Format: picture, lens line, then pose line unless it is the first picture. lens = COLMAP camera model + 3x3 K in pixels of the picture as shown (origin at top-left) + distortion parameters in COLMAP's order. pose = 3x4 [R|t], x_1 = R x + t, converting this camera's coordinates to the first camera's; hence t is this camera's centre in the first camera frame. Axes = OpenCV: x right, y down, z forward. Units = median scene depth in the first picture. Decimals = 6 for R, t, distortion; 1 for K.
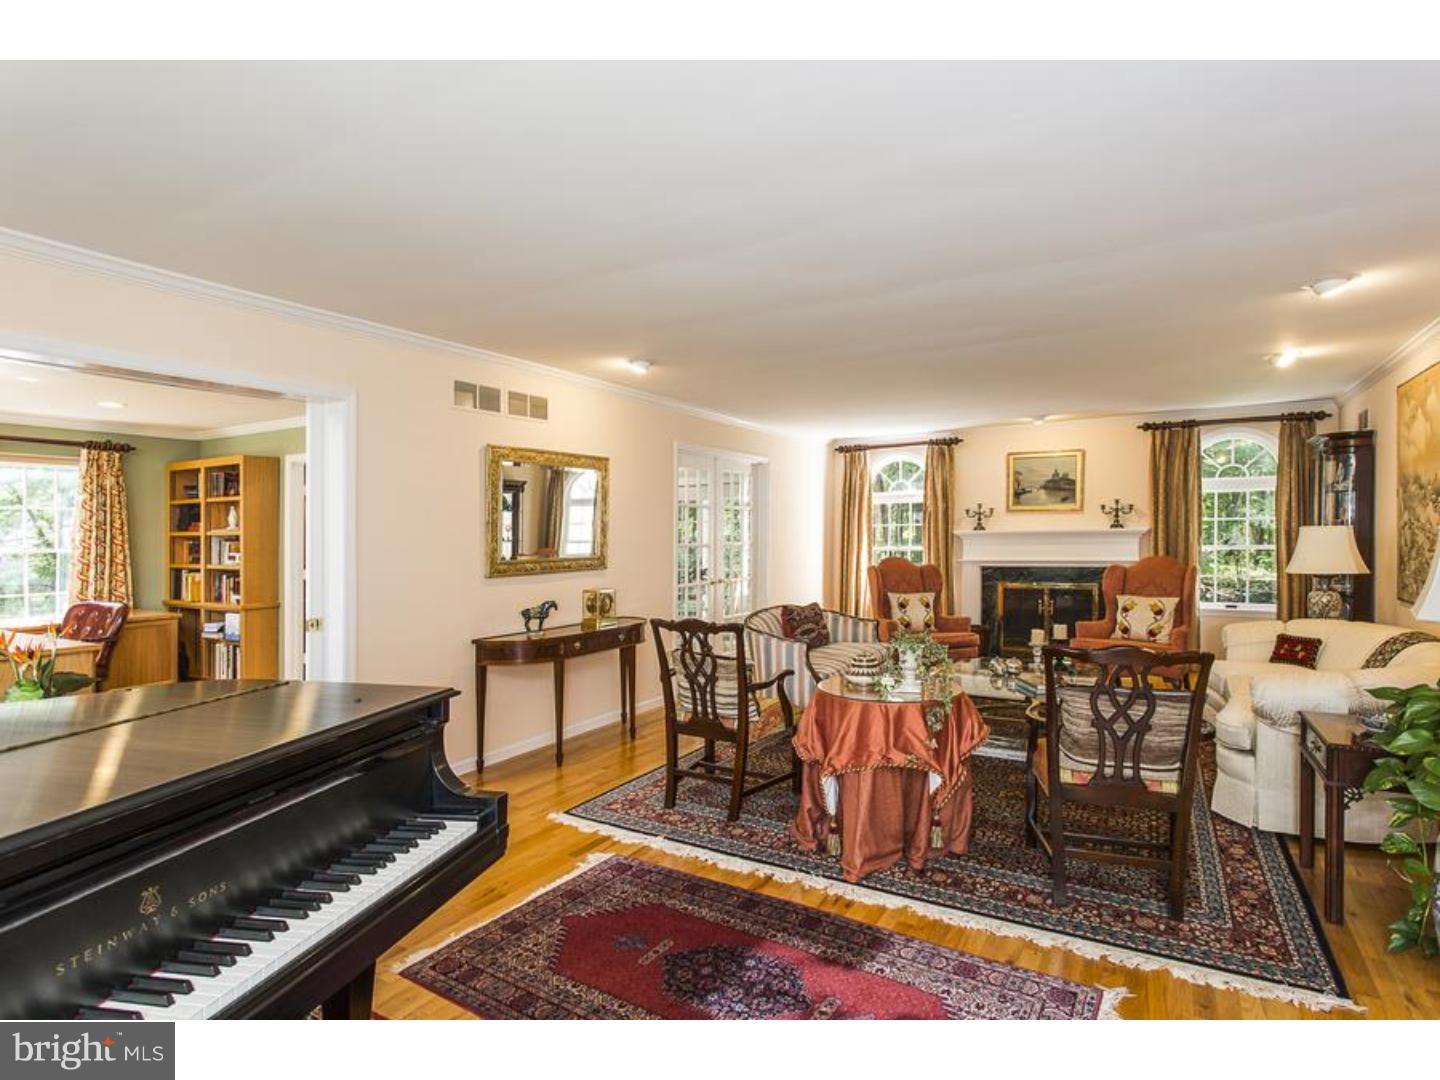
lens RADIAL K [[757.9, 0, 721.1], [0, 757.9, 530.4], [0, 0, 1]] dist [-0.006565, 0.001211]
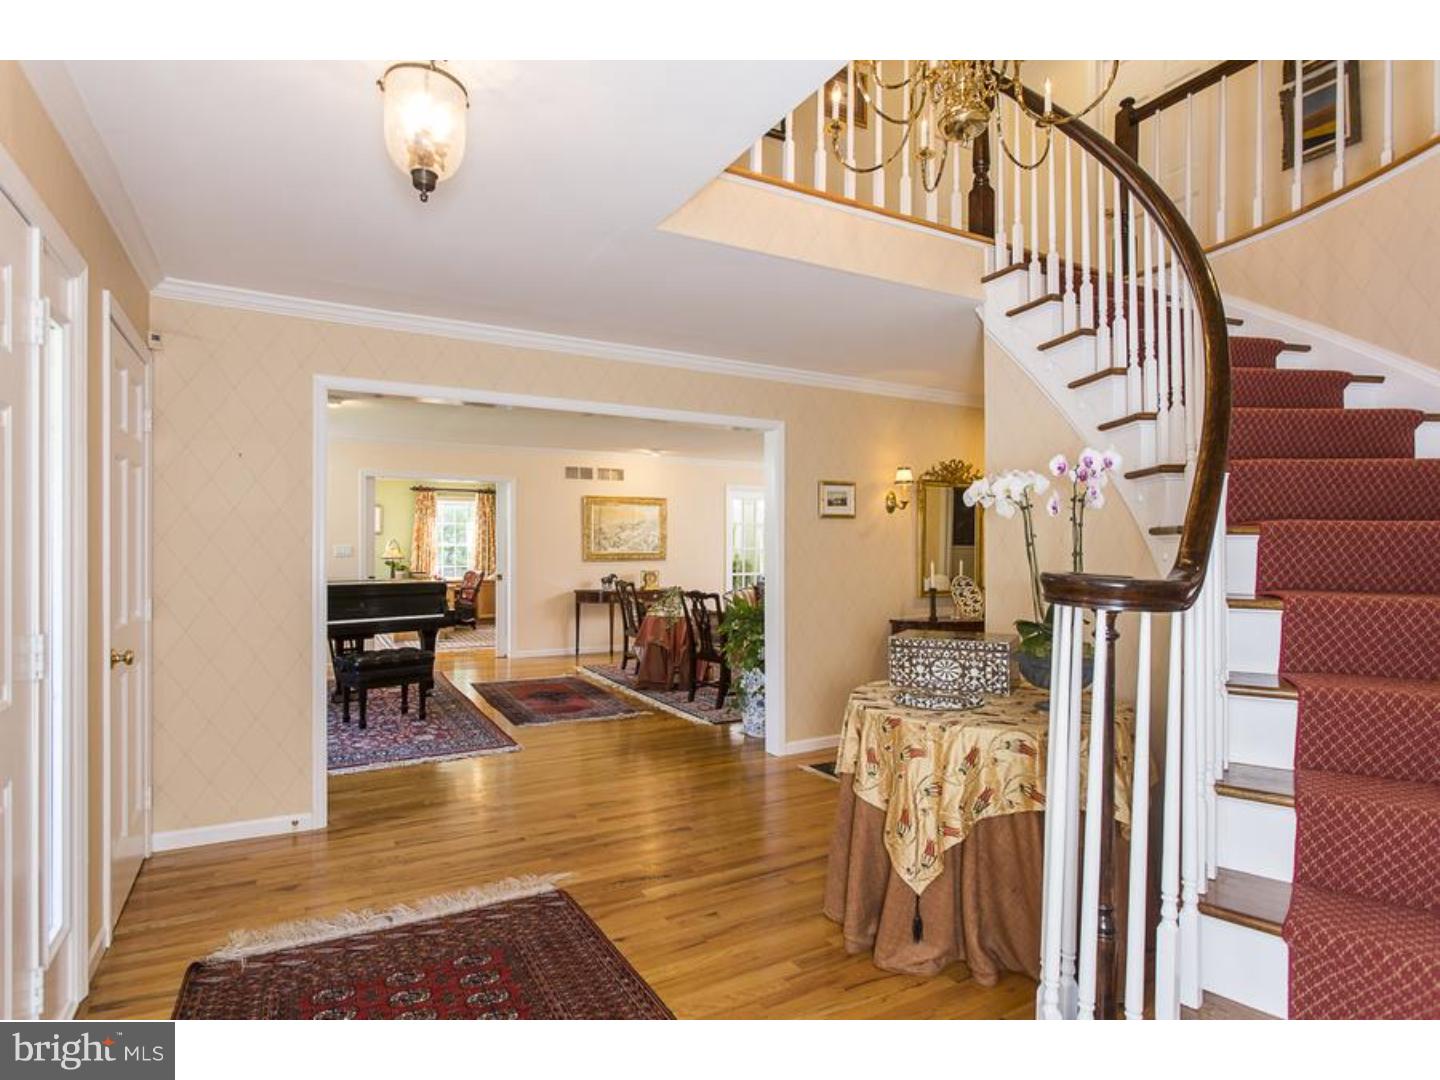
lens RADIAL K [[757.9, 0, 716.6], [0, 757.9, 542.1], [0, 0, 1]] dist [-0.006565, 0.001211]
pose [[0.865811, 0.019588, -0.499987, 0.619789], [-0.018654, 0.999802, 0.006865, -0.005679], [0.500023, 0.003383, 0.866005, -0.357054]]
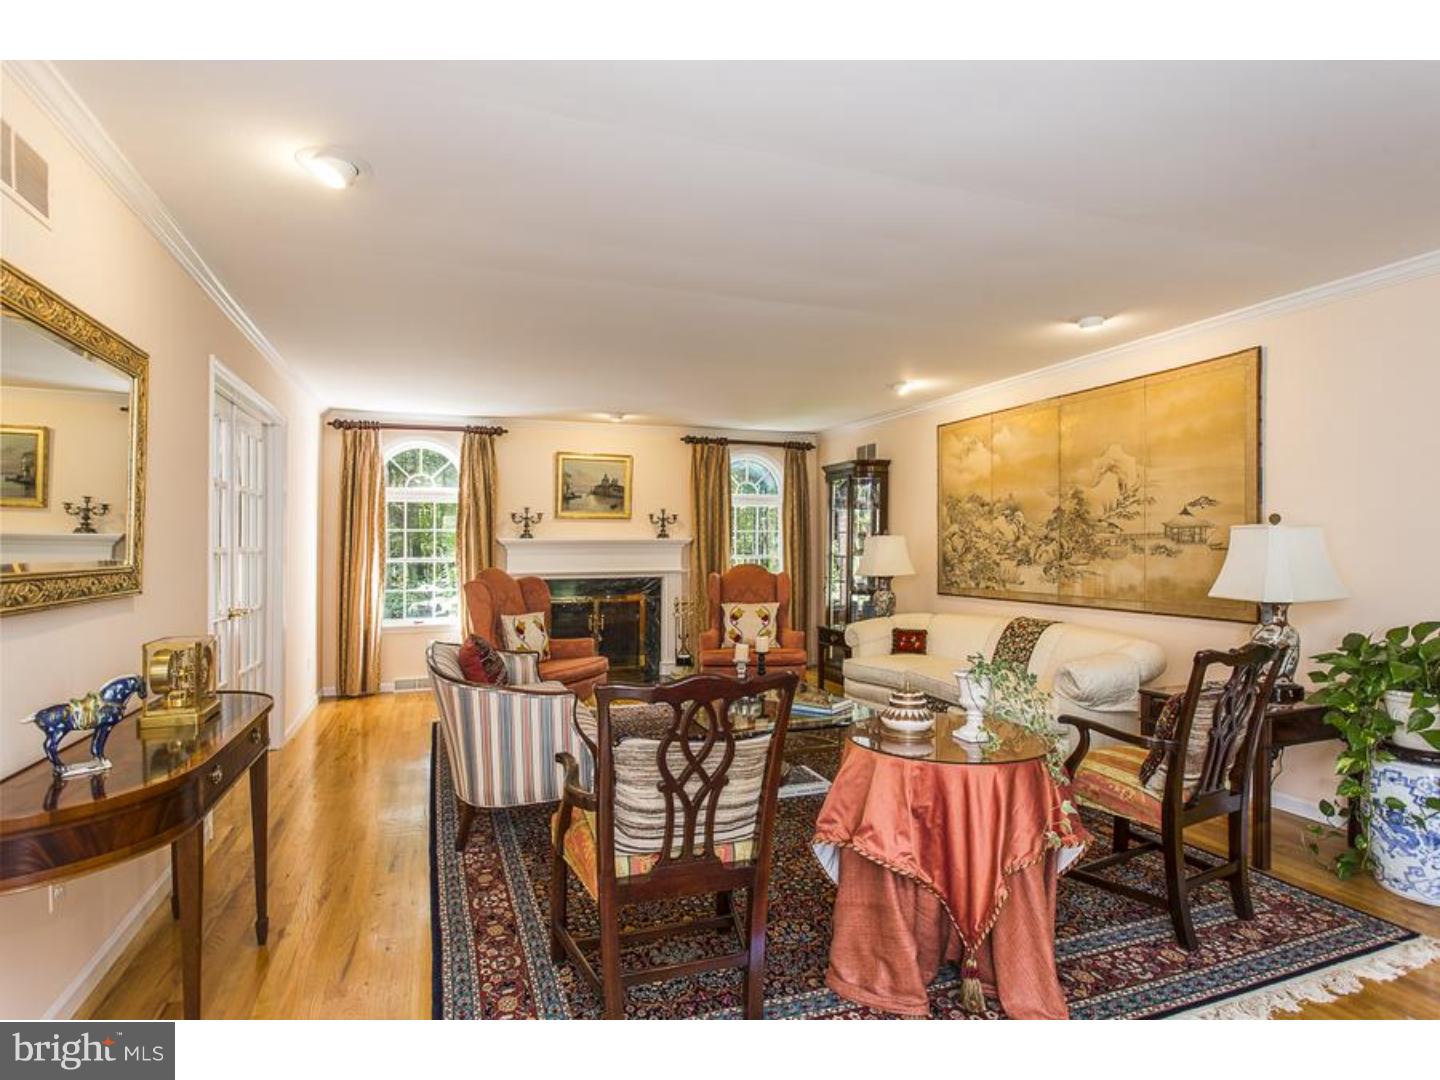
lens RADIAL K [[757.9, 0, 720.8], [0, 757.9, 545.5], [0, 0, 1]] dist [-0.006565, 0.001211]
pose [[0.633109, 0.012125, 0.773968, -0.207810], [-0.007460, 0.999926, -0.009563, 0.016537], [-0.774027, 0.000281, 0.633153, 0.319658]]
